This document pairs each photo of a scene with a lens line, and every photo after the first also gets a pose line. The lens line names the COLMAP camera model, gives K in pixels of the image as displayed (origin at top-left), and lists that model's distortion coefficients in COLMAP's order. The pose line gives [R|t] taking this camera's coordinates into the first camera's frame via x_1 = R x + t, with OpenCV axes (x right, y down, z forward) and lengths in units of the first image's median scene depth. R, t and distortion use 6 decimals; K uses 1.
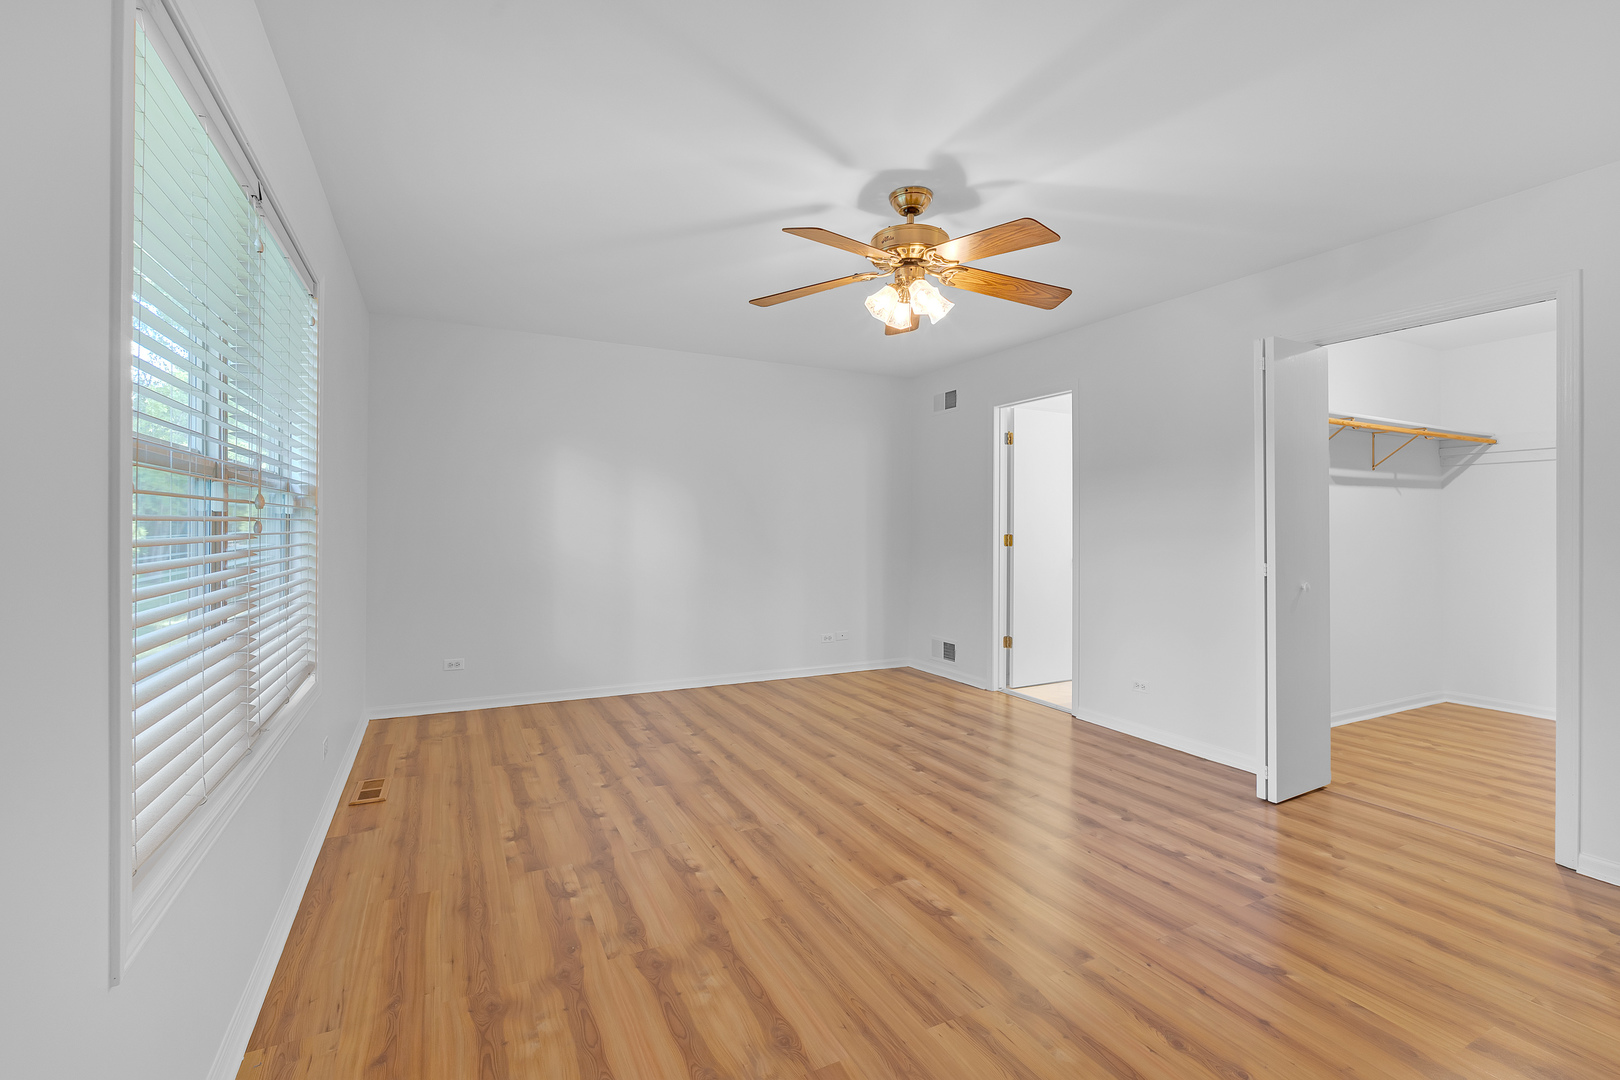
lens RADIAL K [[713.2, 0, 808.4], [0, 713.2, 559.9], [0, 0, 1]] dist [0.000210, -0.000072]
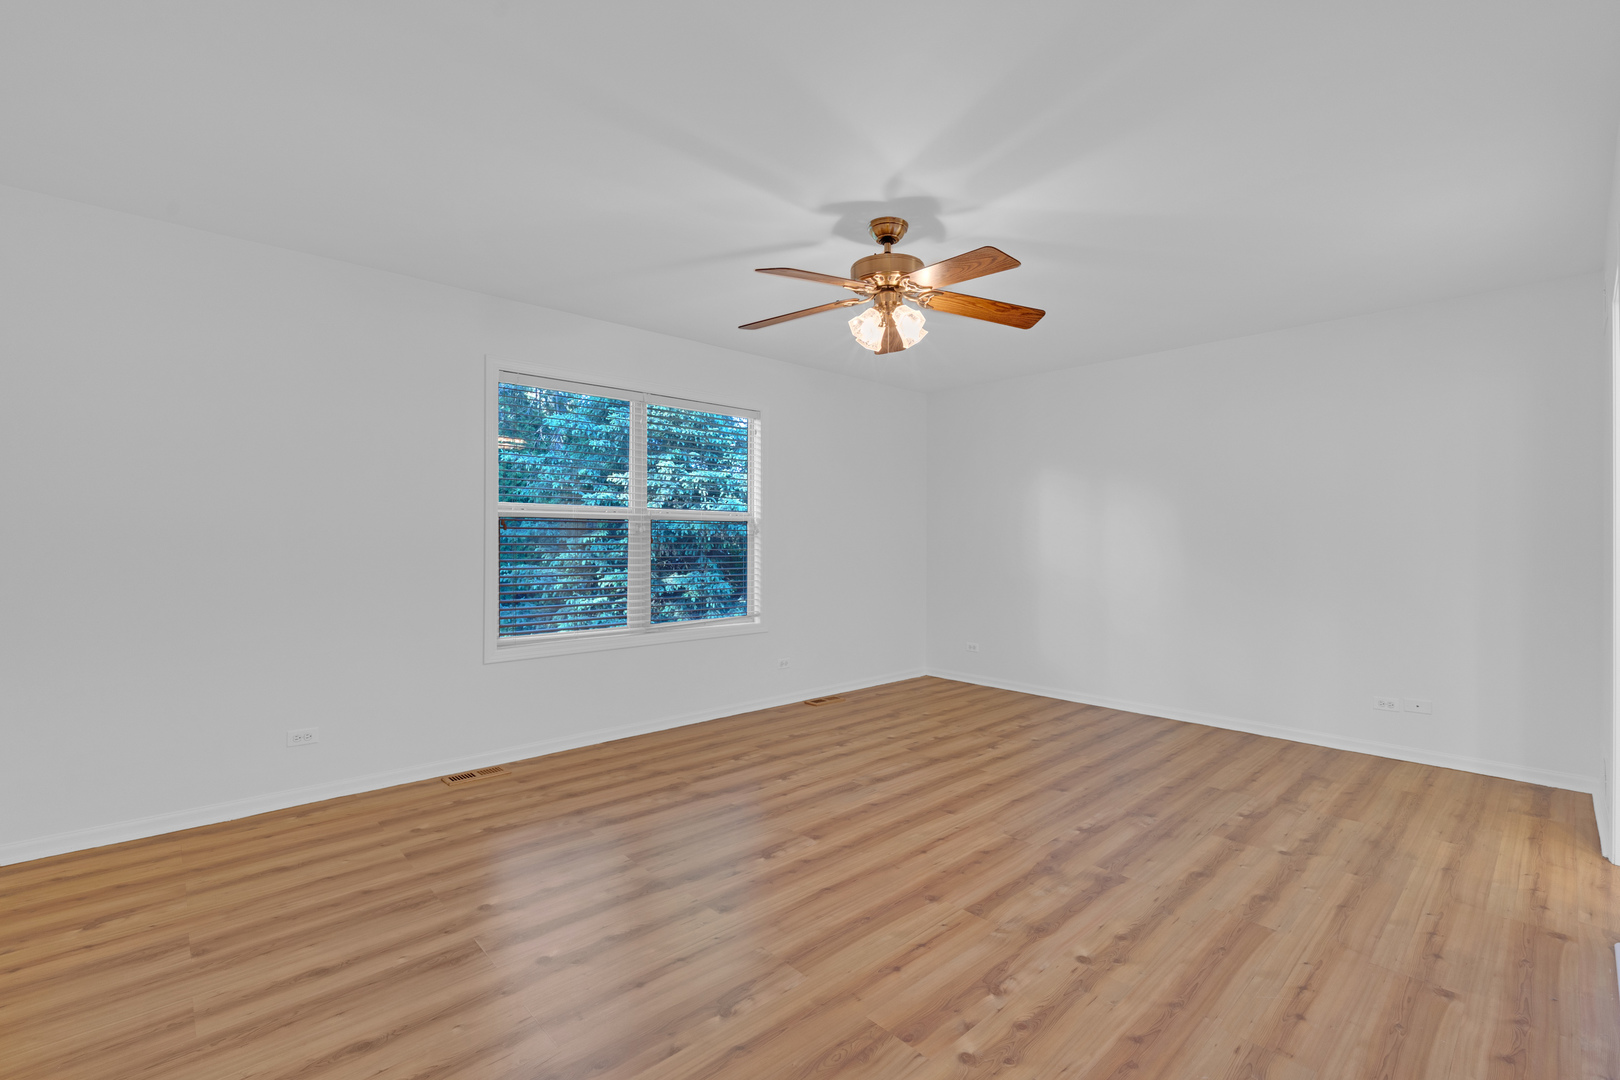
lens RADIAL K [[713.2, 0, 808.4], [0, 713.2, 559.9], [0, 0, 1]] dist [0.000210, -0.000072]
pose [[0.270498, 0.018513, -0.962543, 1.016751], [-0.050282, 0.998722, 0.005079, -0.005934], [0.961407, 0.047025, 0.271083, 0.543964]]
